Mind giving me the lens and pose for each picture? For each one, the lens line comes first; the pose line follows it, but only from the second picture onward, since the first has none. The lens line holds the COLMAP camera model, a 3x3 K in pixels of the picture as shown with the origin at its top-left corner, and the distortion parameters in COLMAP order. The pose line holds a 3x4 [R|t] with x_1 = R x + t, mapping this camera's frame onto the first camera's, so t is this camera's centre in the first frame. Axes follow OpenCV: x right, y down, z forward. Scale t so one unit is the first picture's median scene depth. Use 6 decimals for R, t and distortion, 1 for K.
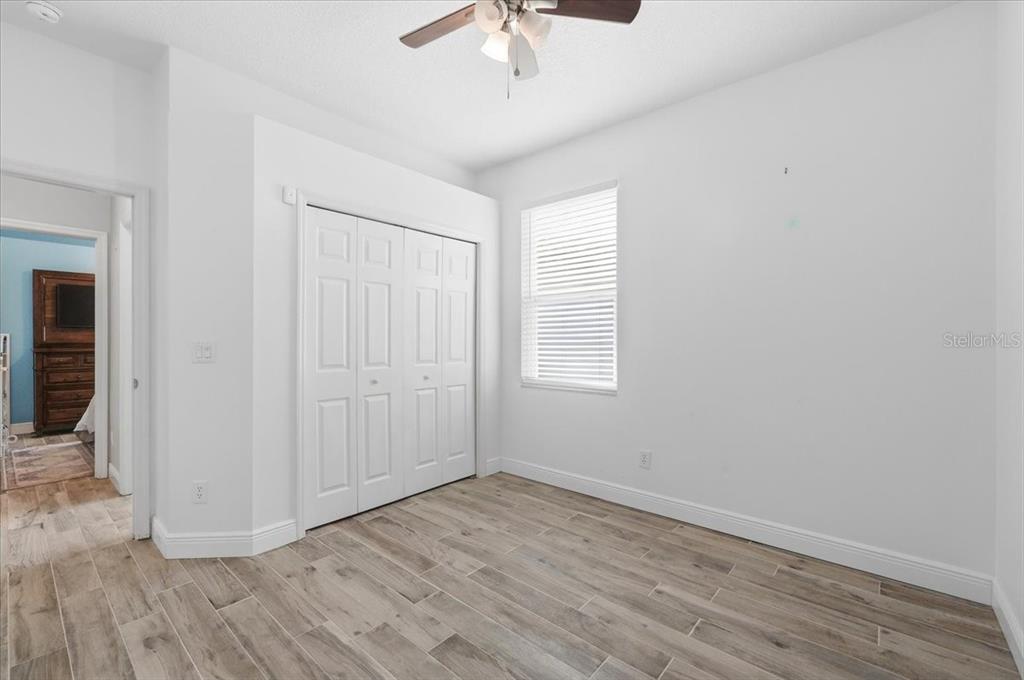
lens RADIAL K [[432.8, 0, 508.2], [0, 432.8, 334.9], [0, 0, 1]] dist [-0.001421, 0.000158]
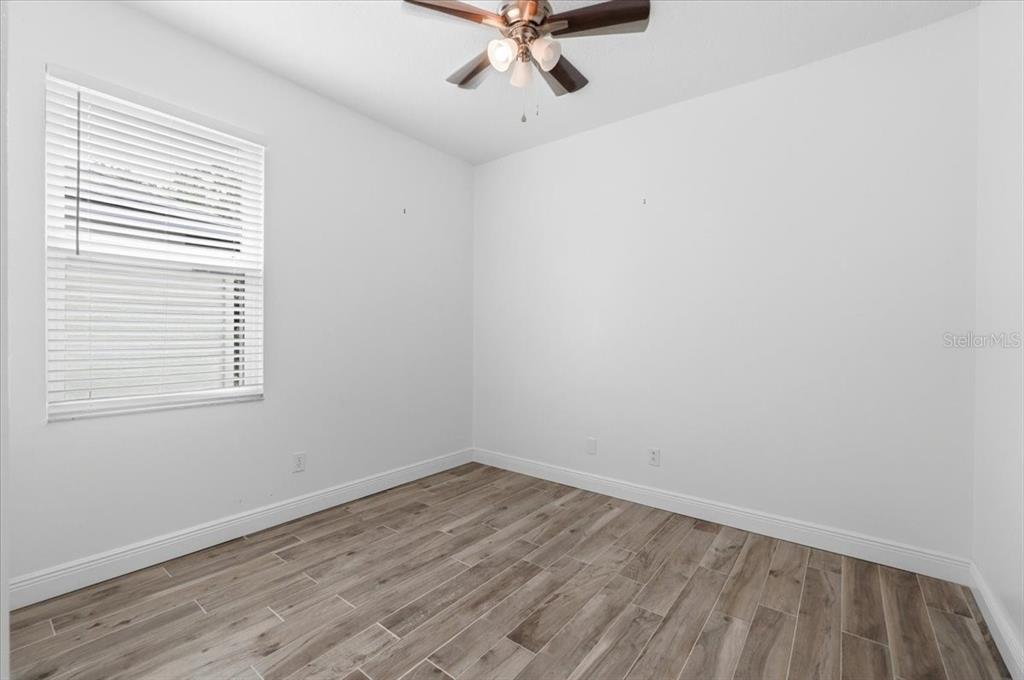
lens RADIAL K [[432.8, 0, 508.2], [0, 432.8, 334.9], [0, 0, 1]] dist [-0.001421, 0.000158]
pose [[-0.045373, -0.005582, 0.998955, -0.775678], [-0.018090, 0.999825, 0.004766, 0.004787], [-0.998806, -0.017855, -0.045466, 0.749706]]
